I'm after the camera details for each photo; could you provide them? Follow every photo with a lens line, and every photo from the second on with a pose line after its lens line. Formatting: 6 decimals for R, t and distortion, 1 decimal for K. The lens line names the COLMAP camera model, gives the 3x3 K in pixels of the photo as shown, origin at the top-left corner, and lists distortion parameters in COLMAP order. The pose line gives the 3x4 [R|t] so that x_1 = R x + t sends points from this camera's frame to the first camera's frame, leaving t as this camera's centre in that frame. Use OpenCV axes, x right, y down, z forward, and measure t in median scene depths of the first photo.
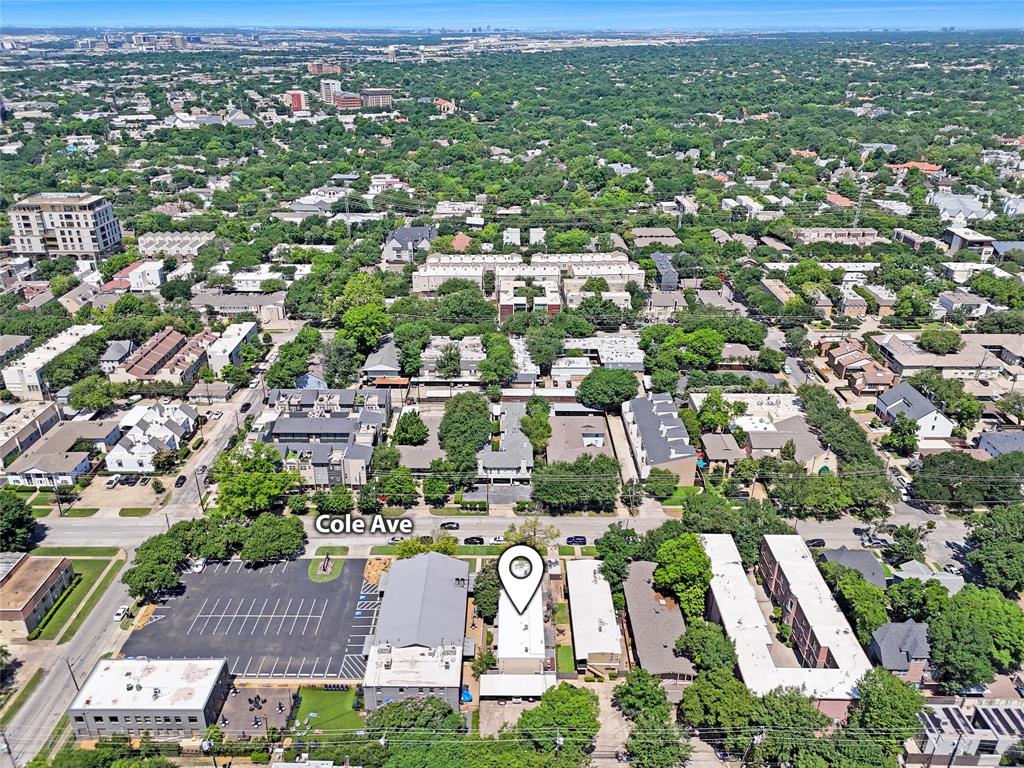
lens RADIAL K [[762.3, 0, 512.0], [0, 762.3, 384.0], [0, 0, 1]] dist [0.084571, -0.083152]
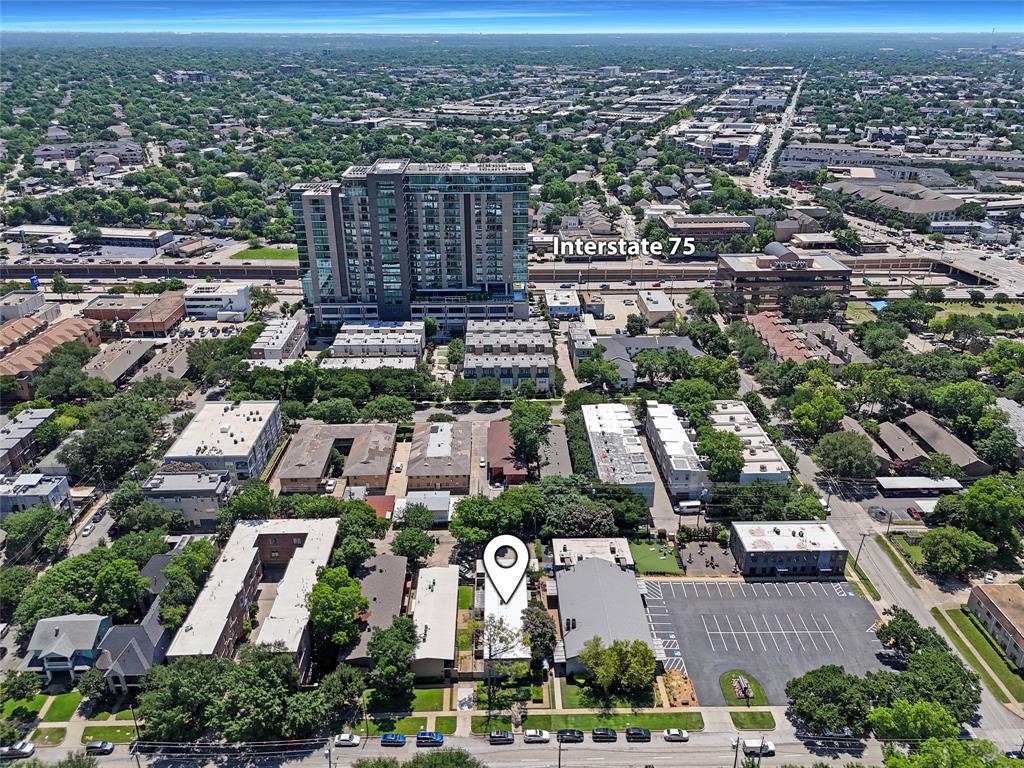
lens RADIAL K [[762.3, 0, 512.0], [0, 762.3, 384.0], [0, 0, 1]] dist [0.084571, -0.083152]
pose [[-0.999807, 0.009606, -0.017156, 0.017732], [-0.006937, 0.644097, 0.764912, -0.667915], [0.018397, 0.764884, -0.643906, 1.410314]]
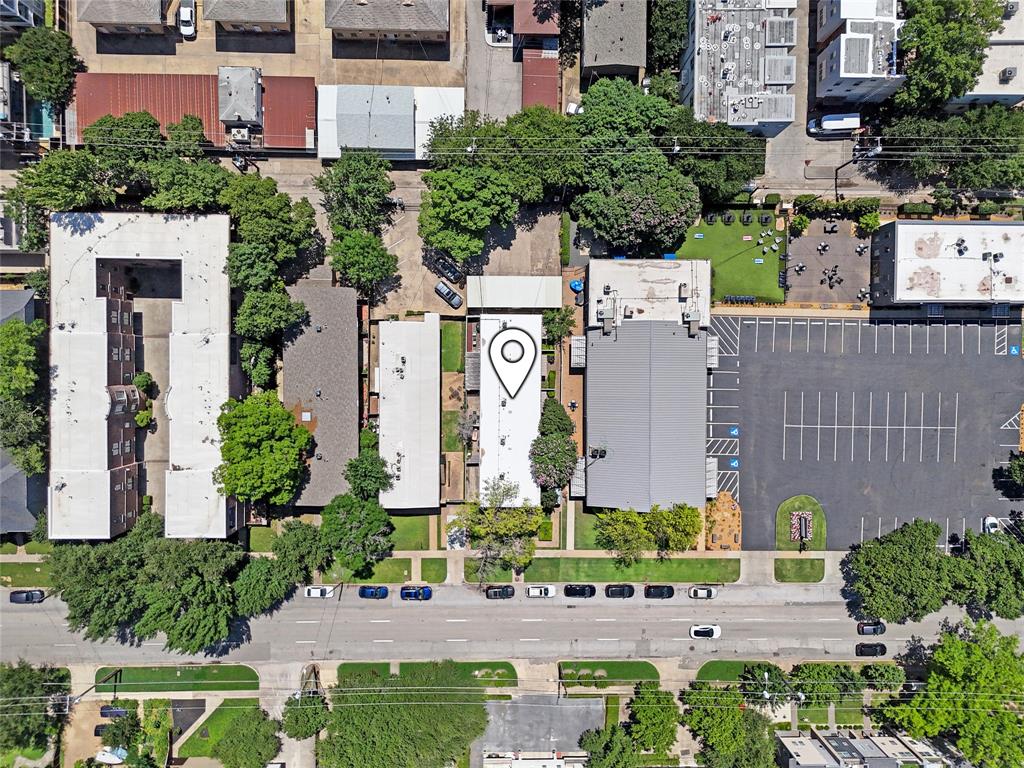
lens RADIAL K [[762.3, 0, 512.0], [0, 762.3, 384.0], [0, 0, 1]] dist [0.084571, -0.083152]
pose [[-0.999595, -0.009882, -0.026679, 0.028366], [-0.019629, -0.439265, 0.898143, -0.329528], [-0.020594, 0.898303, 0.438893, 0.663319]]
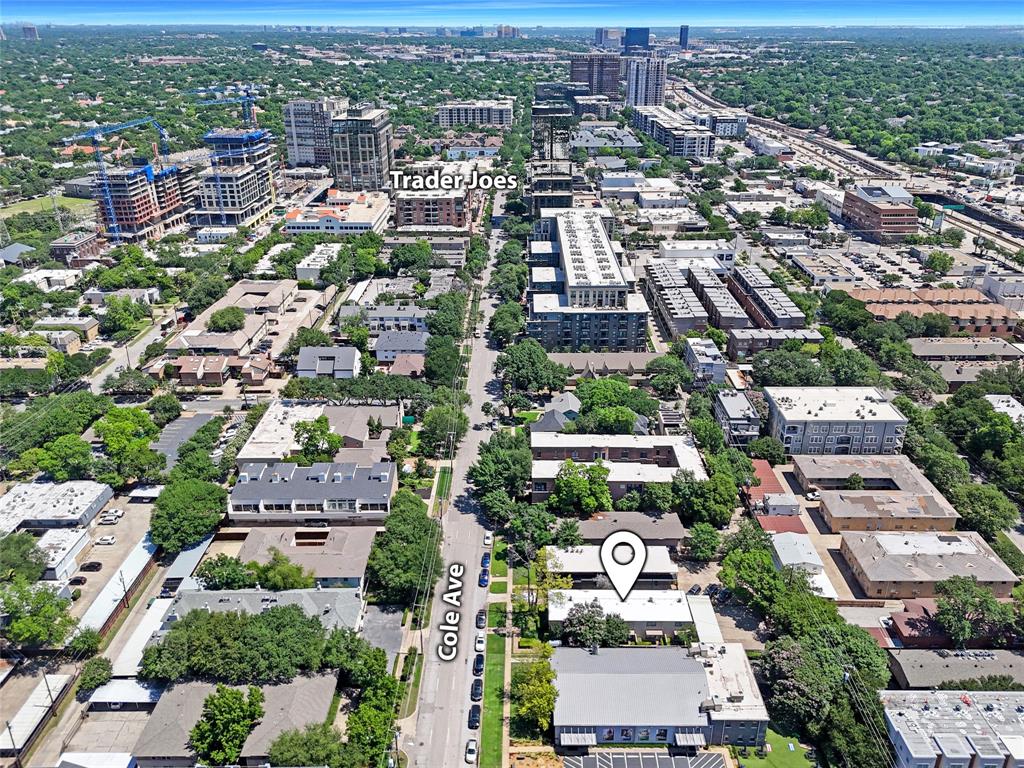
lens RADIAL K [[762.3, 0, 512.0], [0, 762.3, 384.0], [0, 0, 1]] dist [0.084571, -0.083152]
pose [[0.018765, -0.403516, 0.914780, -0.749918], [0.434522, 0.827310, 0.356019, -0.338603], [-0.900466, 0.390811, 0.190861, 0.822431]]
